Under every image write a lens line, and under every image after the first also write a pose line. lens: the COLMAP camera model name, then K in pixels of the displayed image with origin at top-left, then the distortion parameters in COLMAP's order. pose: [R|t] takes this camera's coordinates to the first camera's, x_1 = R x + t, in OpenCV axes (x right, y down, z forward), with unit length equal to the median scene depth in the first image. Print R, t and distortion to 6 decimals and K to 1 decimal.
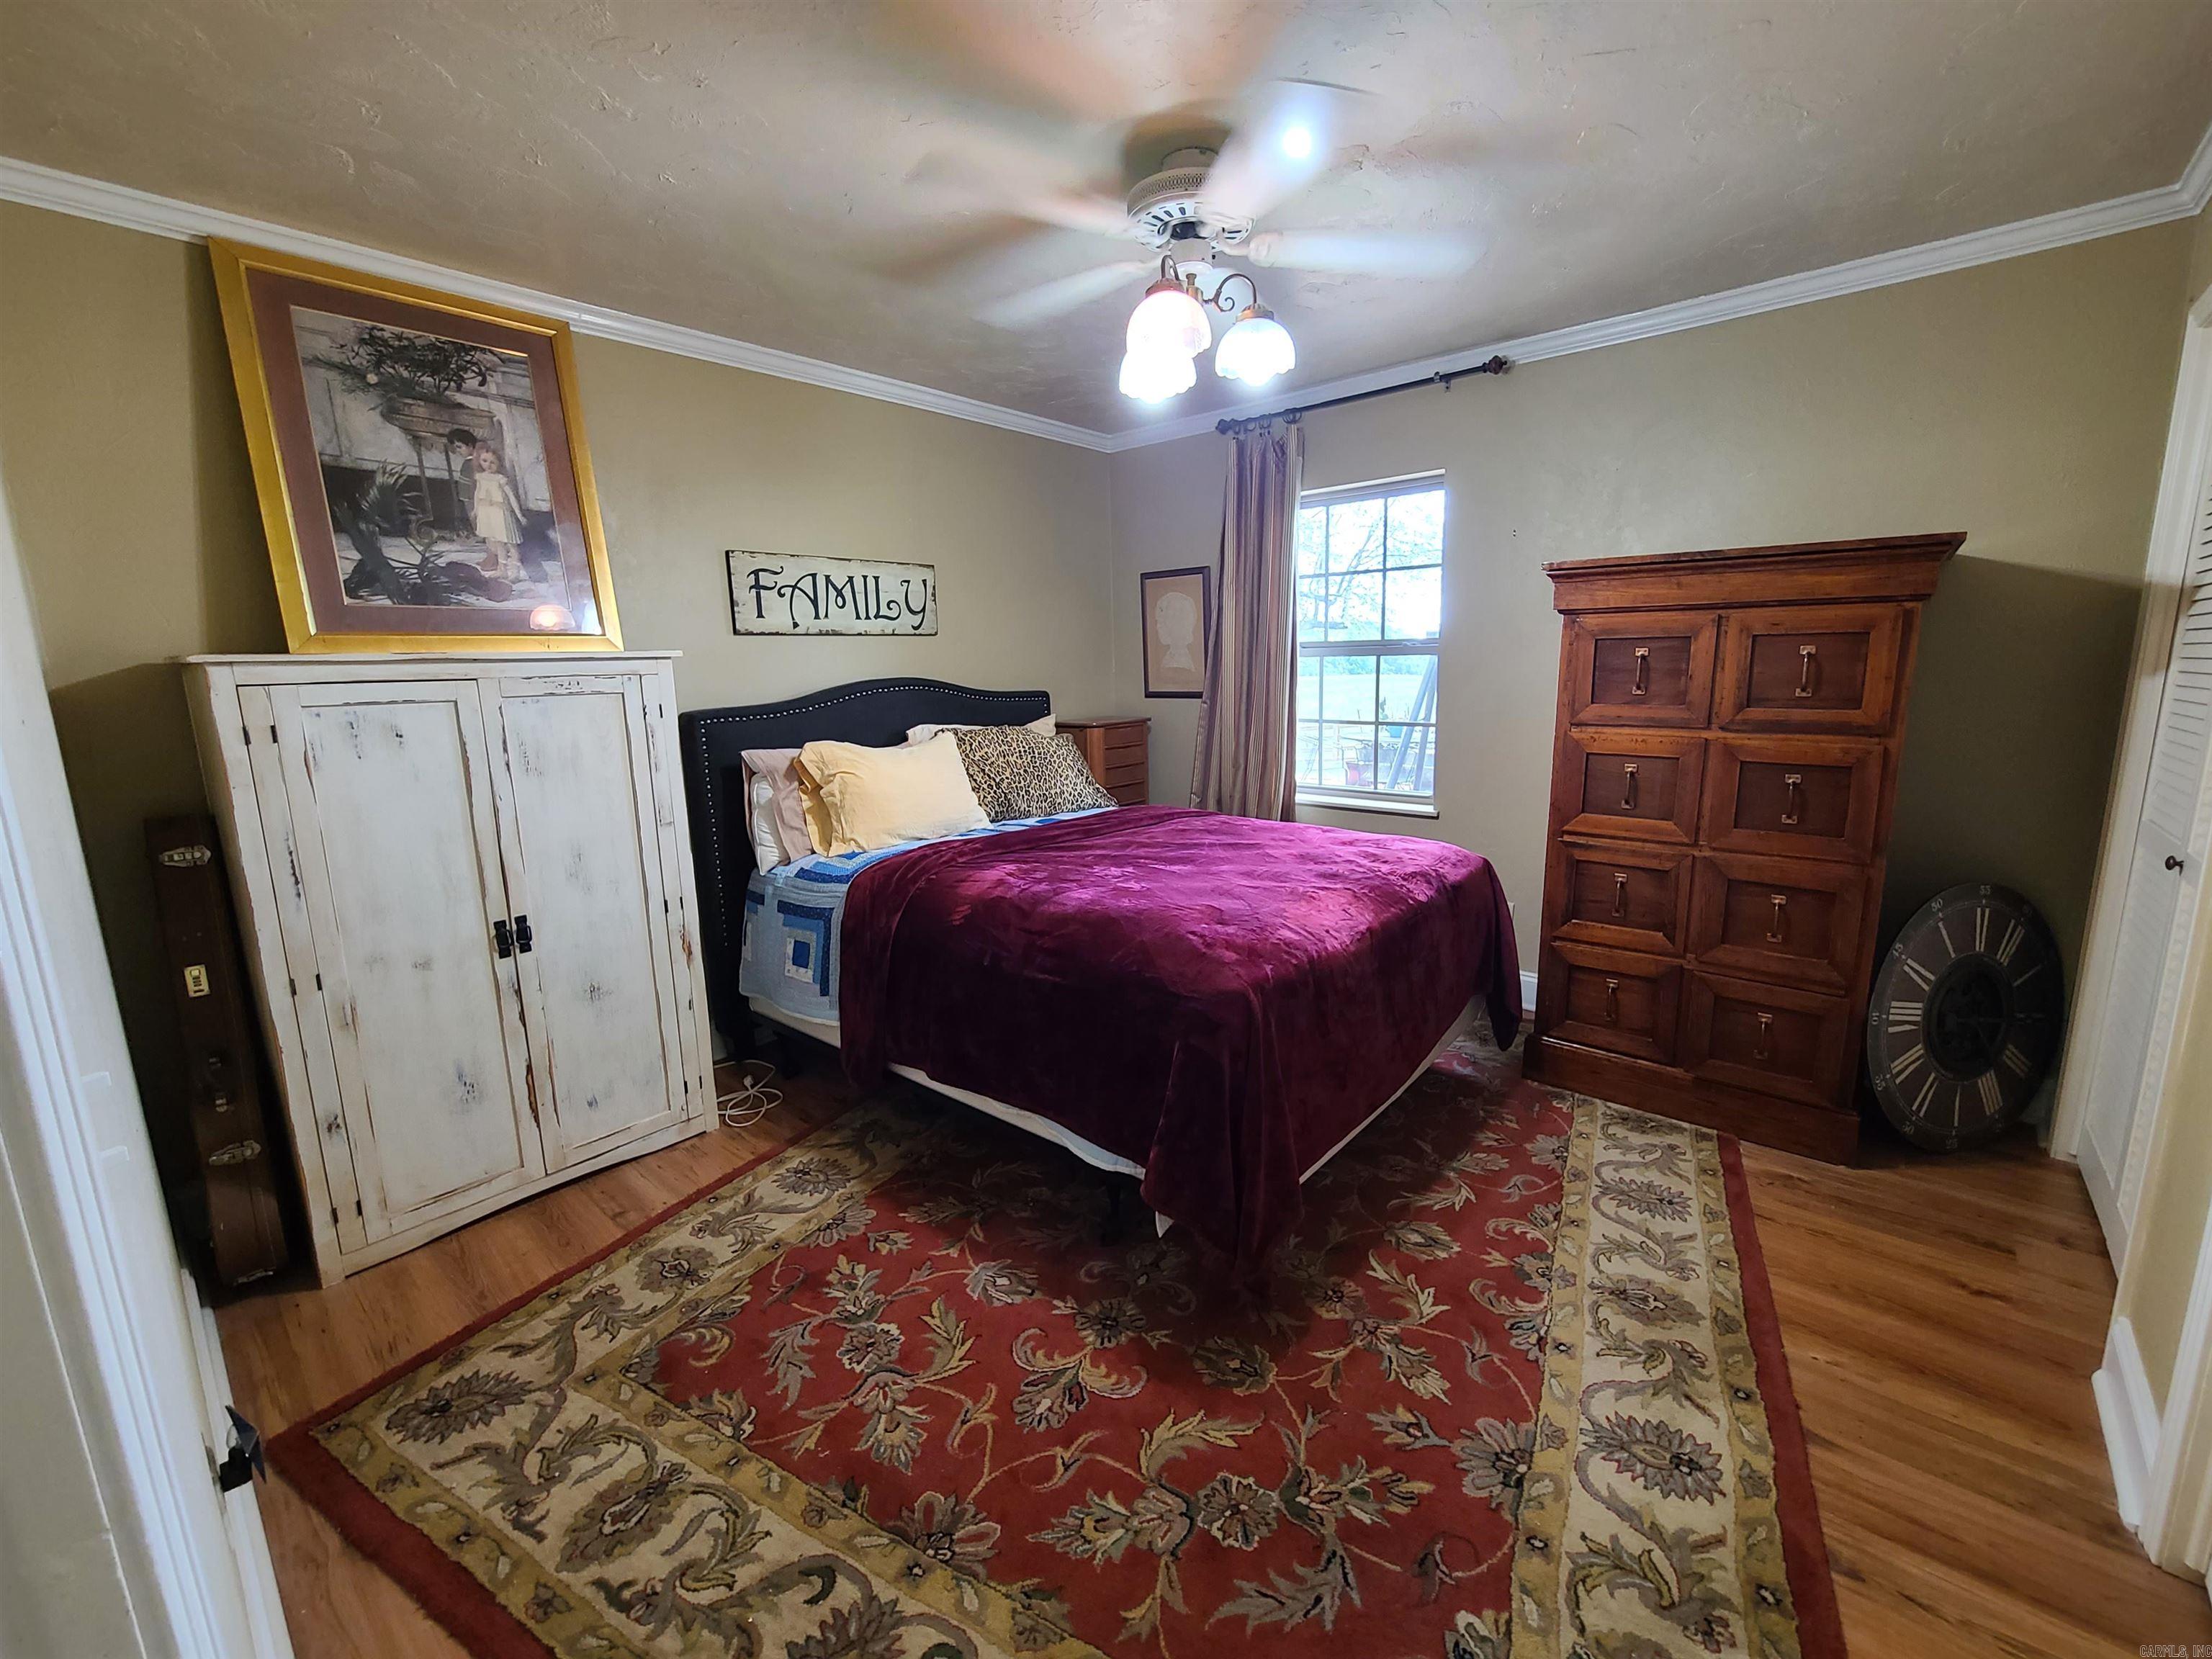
lens RADIAL K [[898.8, 0, 1119.6], [0, 898.8, 819.8], [0, 0, 1]] dist [0.000580, -0.002292]
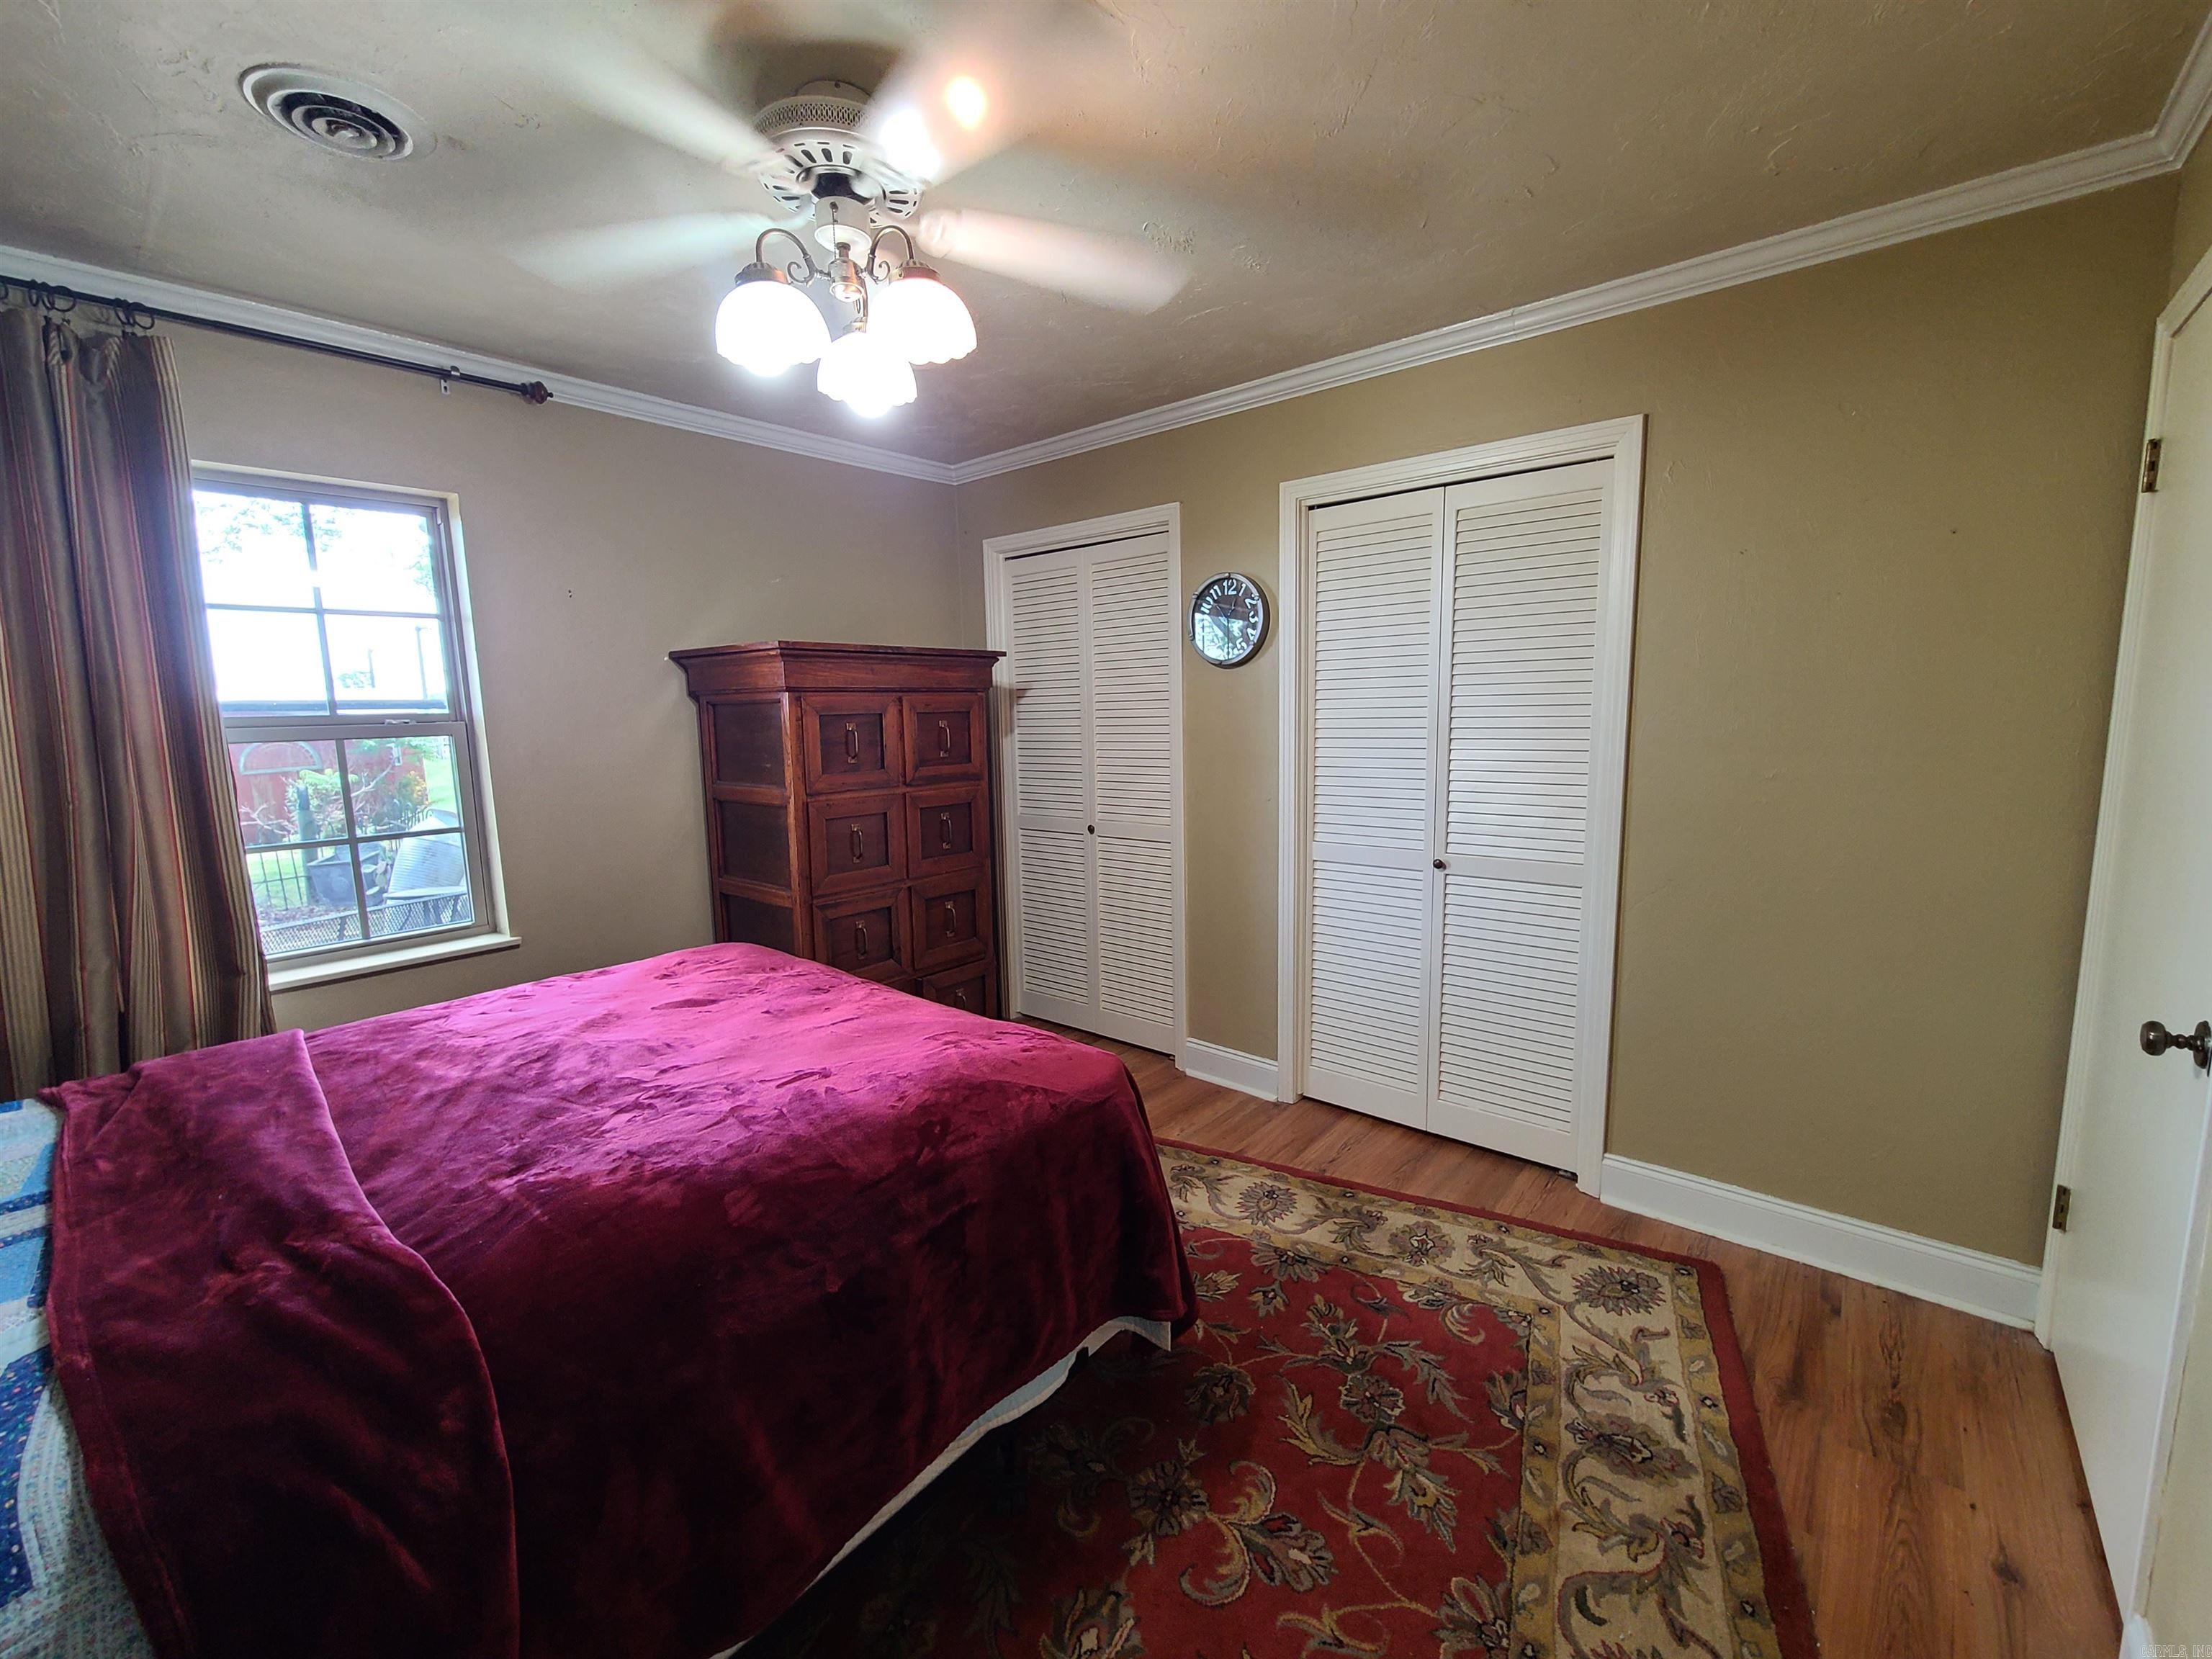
lens RADIAL K [[911.7, 0, 1119.4], [0, 911.7, 821.1], [0, 0, 1]] dist [-0.000235, -0.000325]
pose [[-0.019500, -0.109989, 0.993741, -0.884065], [0.196495, 0.974125, 0.111674, -0.194482], [-0.980311, 0.197443, 0.002617, 1.006541]]
